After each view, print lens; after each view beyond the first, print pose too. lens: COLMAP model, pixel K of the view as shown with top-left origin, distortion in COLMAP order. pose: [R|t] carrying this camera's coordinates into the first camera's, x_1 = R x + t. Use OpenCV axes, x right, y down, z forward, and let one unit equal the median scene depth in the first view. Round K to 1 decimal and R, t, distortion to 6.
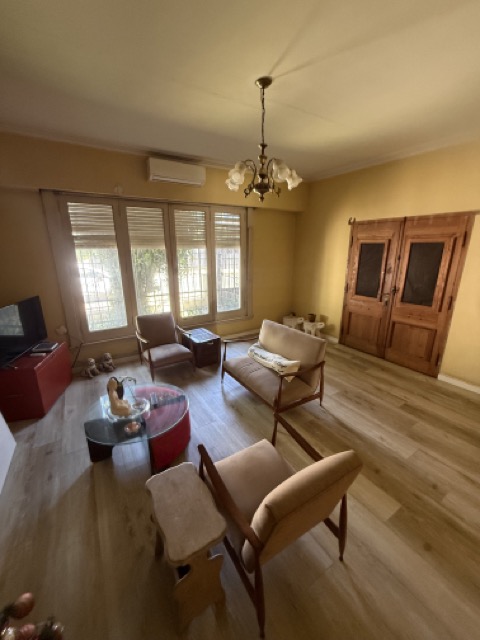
lens RADIAL K [[255.8, 0, 240.0], [0, 255.8, 320.0], [0, 0, 1]] dist [0.000377, 0.000121]
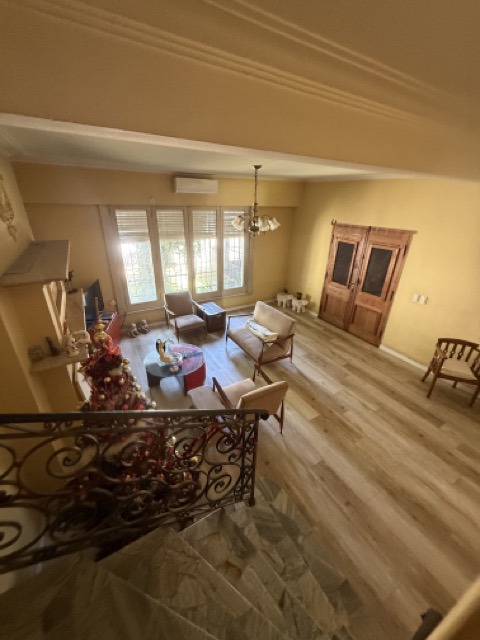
lens RADIAL K [[255.8, 0, 240.0], [0, 255.8, 320.0], [0, 0, 1]] dist [0.000377, 0.000121]
pose [[0.999002, 0.039965, -0.019959, 0.029653], [-0.036297, 0.986640, 0.158820, -0.113434], [0.026040, -0.157937, 0.987106, -0.369880]]
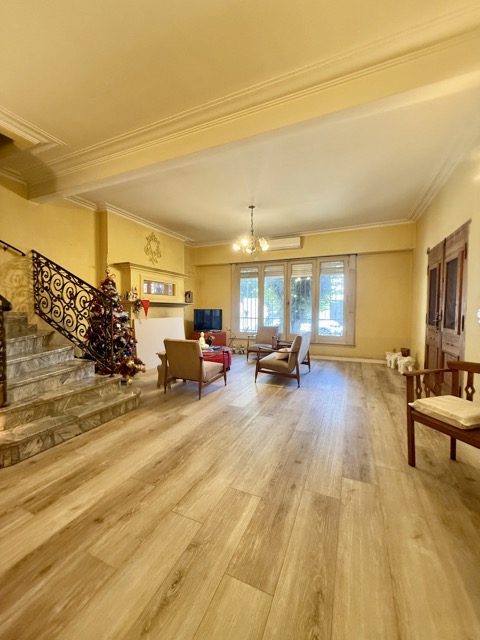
lens RADIAL K [[255.8, 0, 240.0], [0, 255.8, 320.0], [0, 0, 1]] dist [0.000377, 0.000121]
pose [[0.555705, 0.044710, -0.830176, 1.008190], [-0.238797, 0.965059, -0.107872, 0.175656], [0.796346, 0.258189, 0.546965, -0.052979]]
